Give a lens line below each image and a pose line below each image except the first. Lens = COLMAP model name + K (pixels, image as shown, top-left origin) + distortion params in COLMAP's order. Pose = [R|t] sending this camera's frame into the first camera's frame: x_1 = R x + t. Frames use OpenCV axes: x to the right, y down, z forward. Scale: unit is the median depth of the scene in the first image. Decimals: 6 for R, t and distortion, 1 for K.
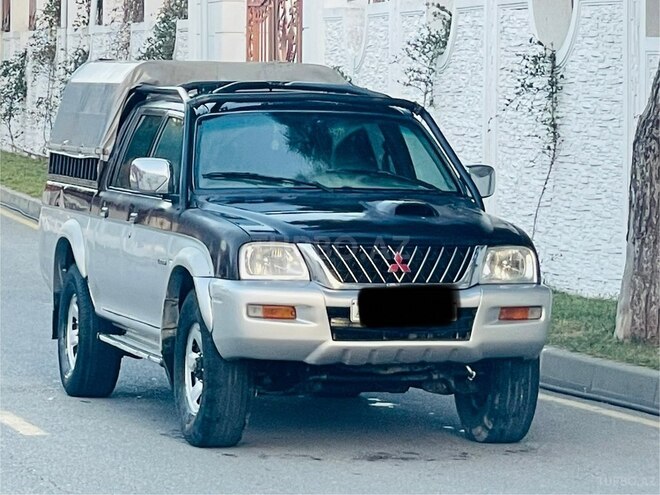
lens RADIAL K [[3315.7, 0, 329.8], [0, 3315.7, 247.4], [0, 0, 1]] dist [0.137043, 0.000000]
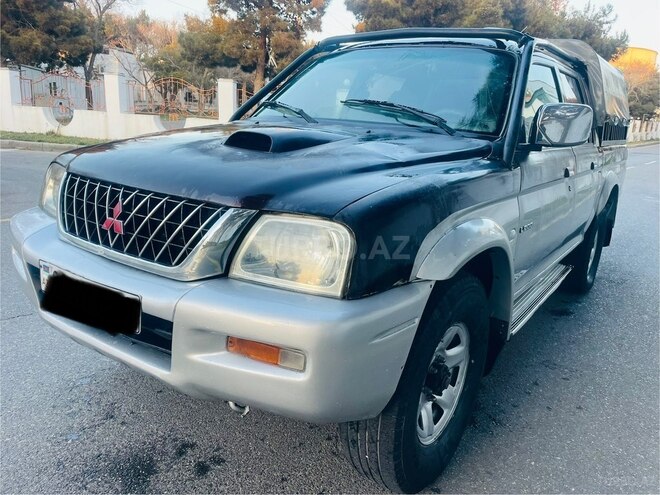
lens RADIAL K [[499.0, 0, 333.0], [0, 499.0, 254.1], [0, 0, 1]] dist [0.062572, -0.079222]
pose [[0.631556, 0.220290, -0.743377, 0.112669], [-0.081282, 0.972316, 0.219078, -0.012084], [0.771058, -0.077936, 0.631977, 0.911704]]
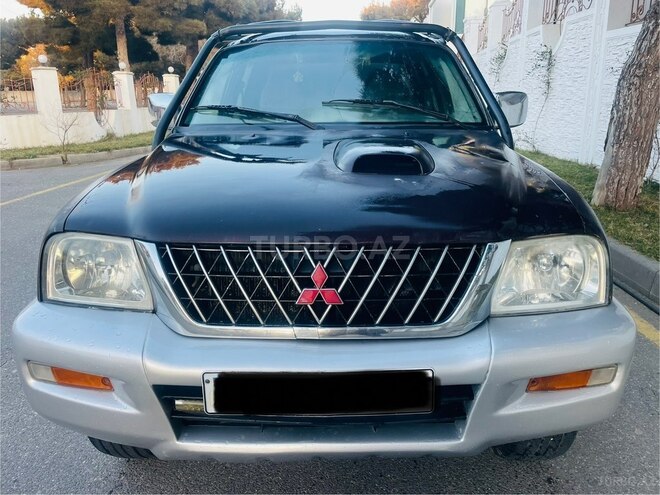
lens RADIAL K [[499.0, 0, 331.1], [0, 499.0, 242.5], [0, 0, 1]] dist [0.062572, -0.079222]
pose [[0.957128, 0.054592, -0.284474, 0.040835], [0.014058, 0.972168, 0.233863, -0.018034], [0.289323, -0.227836, 0.929722, 0.875511]]
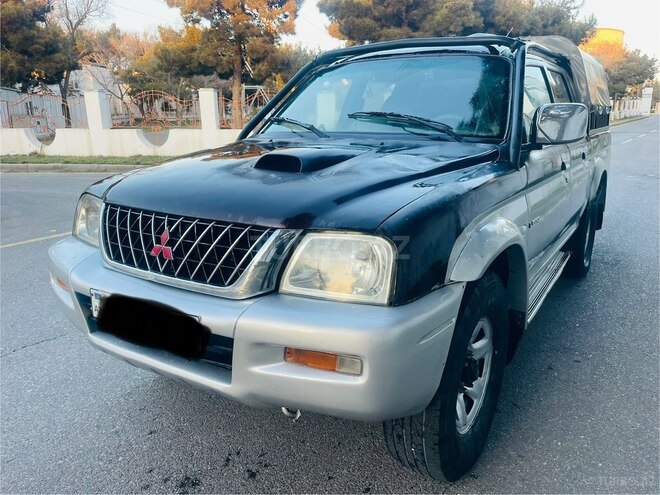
lens RADIAL K [[499.0, 0, 329.2], [0, 499.0, 247.4], [0, 0, 1]] dist [0.062572, -0.079222]
pose [[0.660396, 0.165729, -0.732401, 0.111248], [-0.014241, 0.977930, 0.208447, -0.015486], [0.750782, -0.127227, 0.648181, 0.900516]]
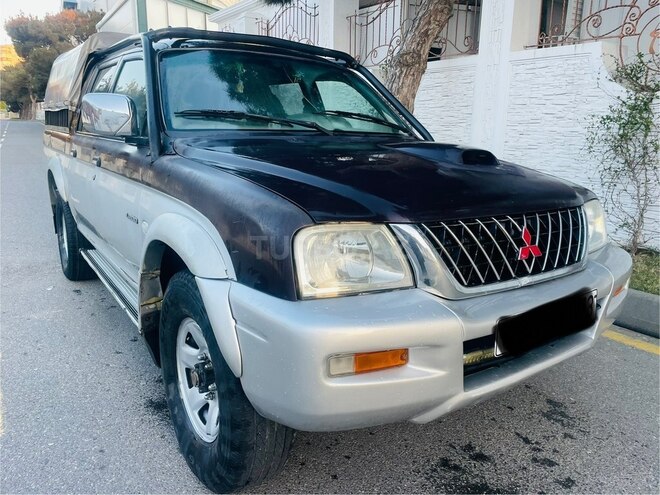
lens RADIAL K [[499.0, 0, 333.0], [0, 499.0, 254.5], [0, 0, 1]] dist [0.062572, -0.079222]
pose [[0.944130, -0.072494, 0.321502, -0.044298], [0.004831, 0.978448, 0.206437, -0.012915], [-0.329538, -0.193350, 0.924132, 0.865155]]
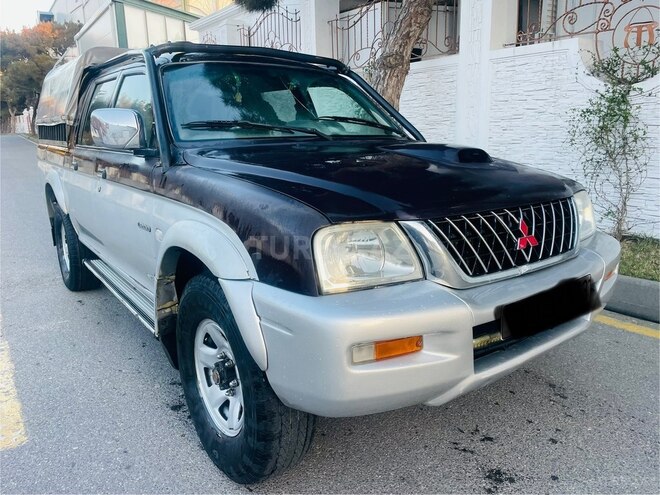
lens RADIAL K [[499.0, 0, 329.2], [0, 499.0, 249.4], [0, 0, 1]] dist [0.062572, -0.079222]
pose [[0.933795, -0.110185, 0.340420, -0.050959], [0.044415, 0.979741, 0.195282, -0.013845], [-0.355041, -0.167233, 0.919771, 0.860947]]
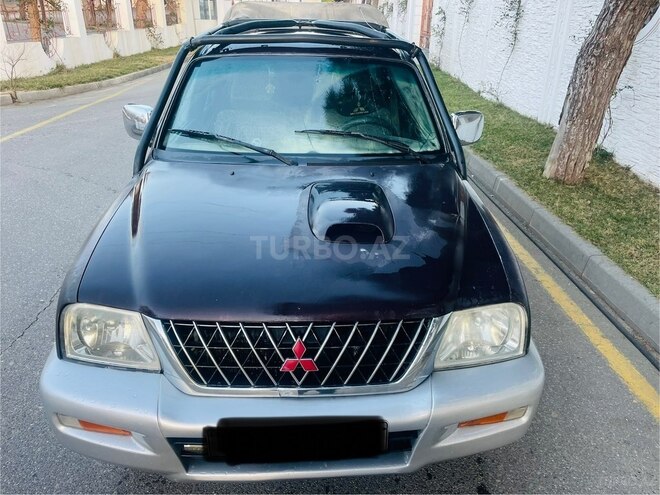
lens RADIAL K [[499.0, 0, 331.9], [0, 499.0, 251.0], [0, 0, 1]] dist [0.062572, -0.079222]
pose [[0.974442, 0.096271, -0.202966, 0.041217], [-0.010559, 0.922144, 0.386702, -0.046812], [0.224392, -0.374675, 0.899593, 0.868372]]
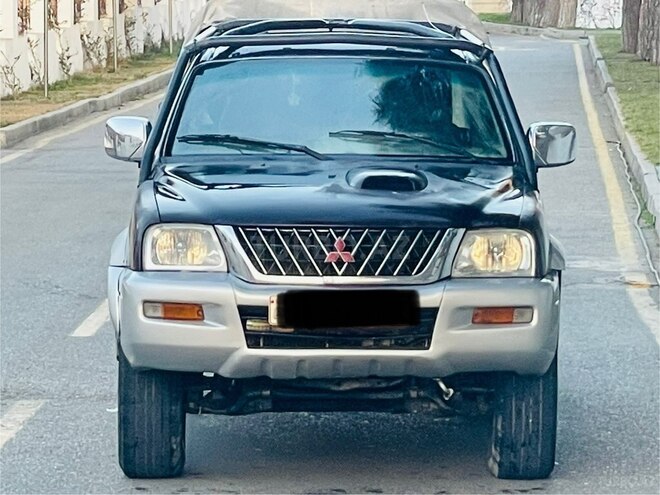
lens RADIAL K [[3915.6, 0, 329.7], [0, 3915.6, 246.9], [0, 0, 1]] dist [0.173068, 0.000000]
pose [[0.965782, 0.005843, -0.259288, 0.244421], [-0.002994, 0.999931, 0.011382, -0.006355], [0.259337, -0.010217, 0.965733, 0.092689]]
